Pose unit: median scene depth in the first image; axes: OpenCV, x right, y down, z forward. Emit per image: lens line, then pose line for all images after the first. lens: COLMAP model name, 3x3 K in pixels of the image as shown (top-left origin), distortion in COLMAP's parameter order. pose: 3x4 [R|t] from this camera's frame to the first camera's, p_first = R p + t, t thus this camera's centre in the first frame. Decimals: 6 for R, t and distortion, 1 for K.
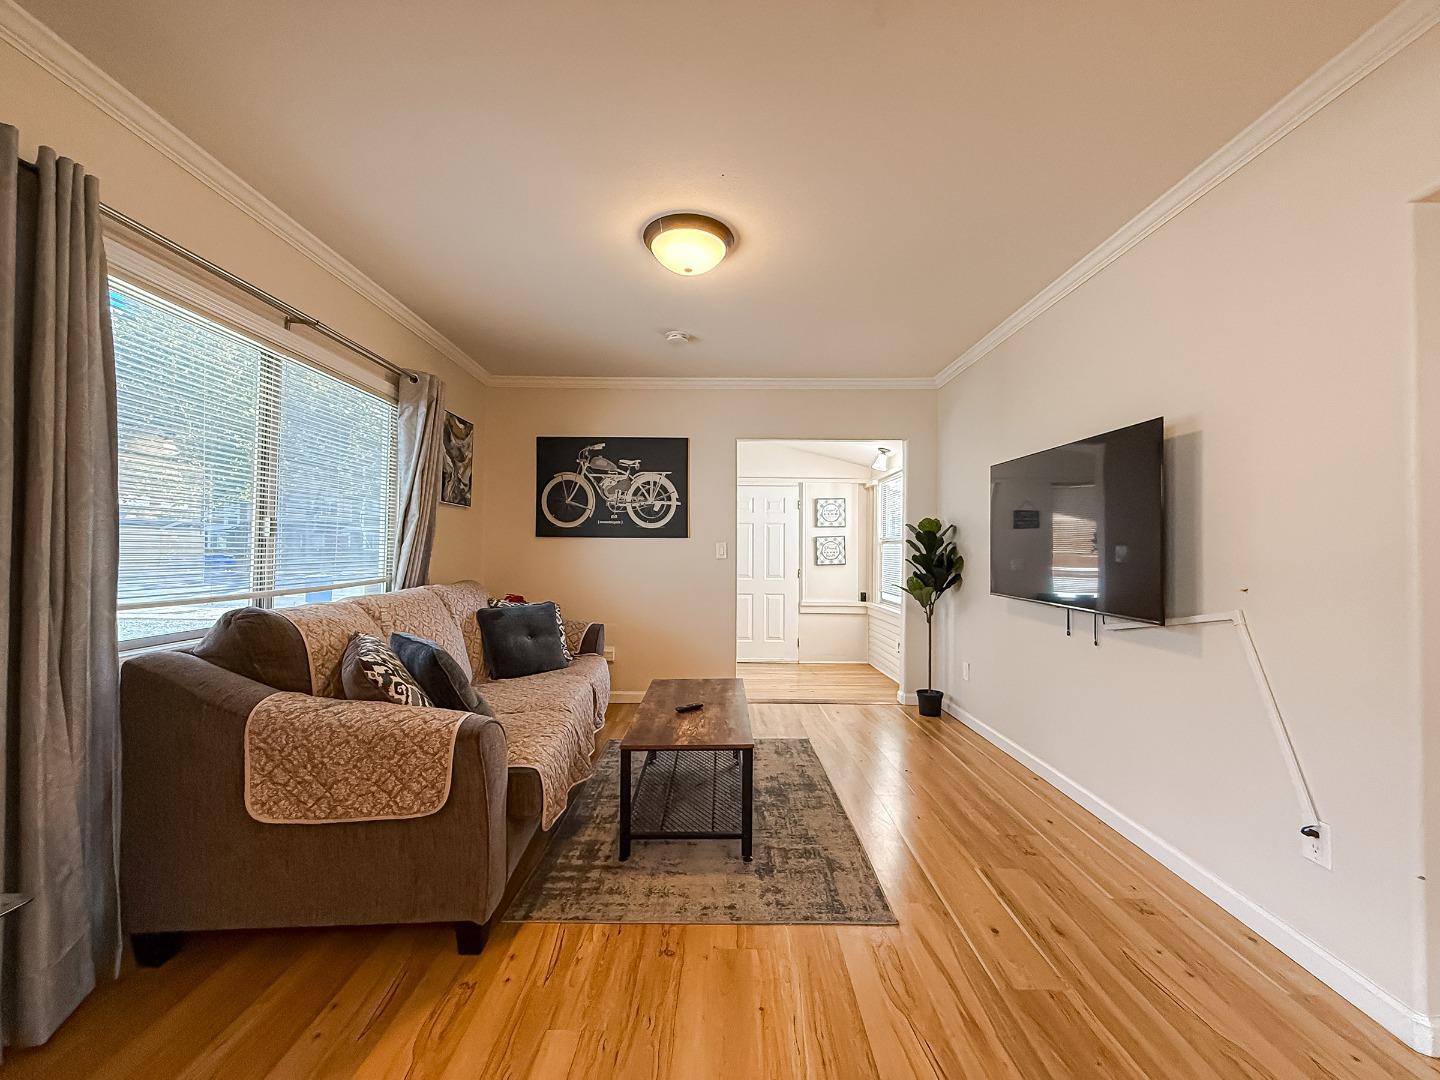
lens RADIAL K [[578.4, 0, 726.2], [0, 578.4, 544.3], [0, 0, 1]] dist [0.000413, -0.000730]
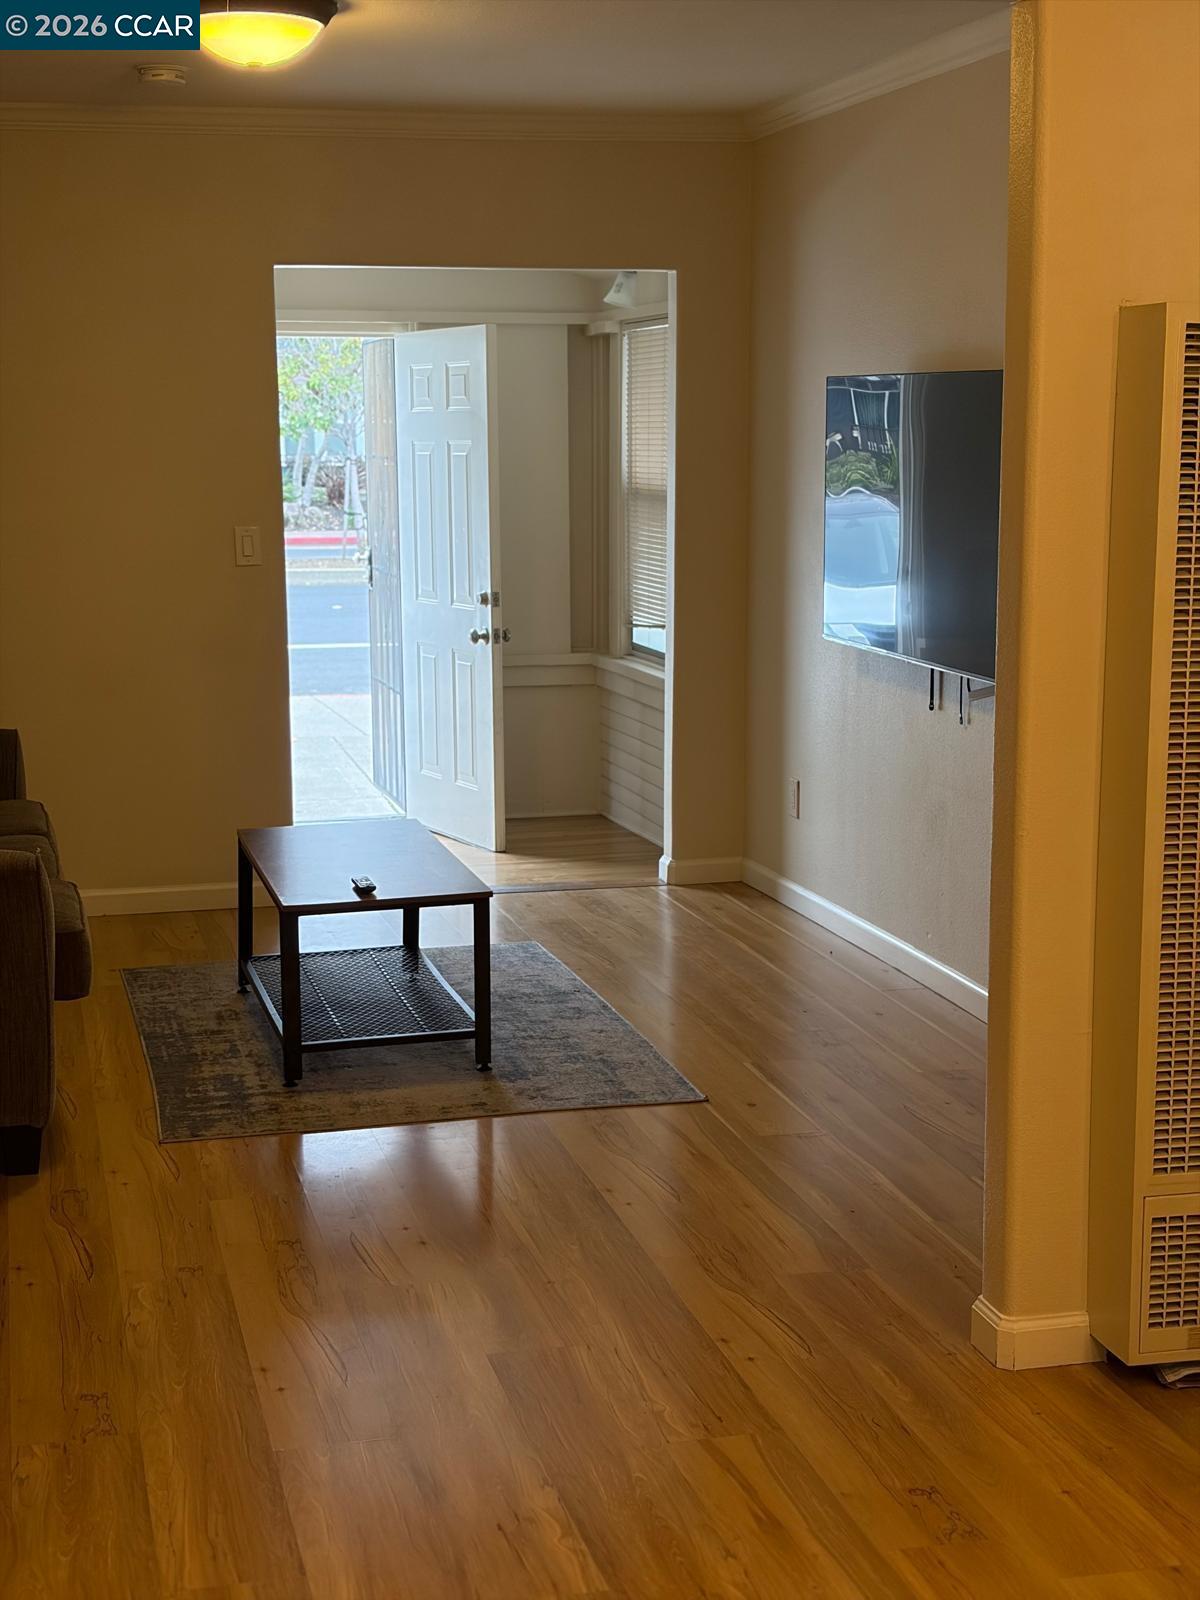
lens RADIAL K [[2357.9, 0, 585.4], [0, 2357.9, 858.2], [0, 0, 1]] dist [0.012116, 0.000000]
pose [[0.973907, -0.054297, 0.220355, -0.154240], [0.011117, 0.981206, 0.192642, -0.089805], [-0.226674, -0.185166, 0.956207, -0.705814]]
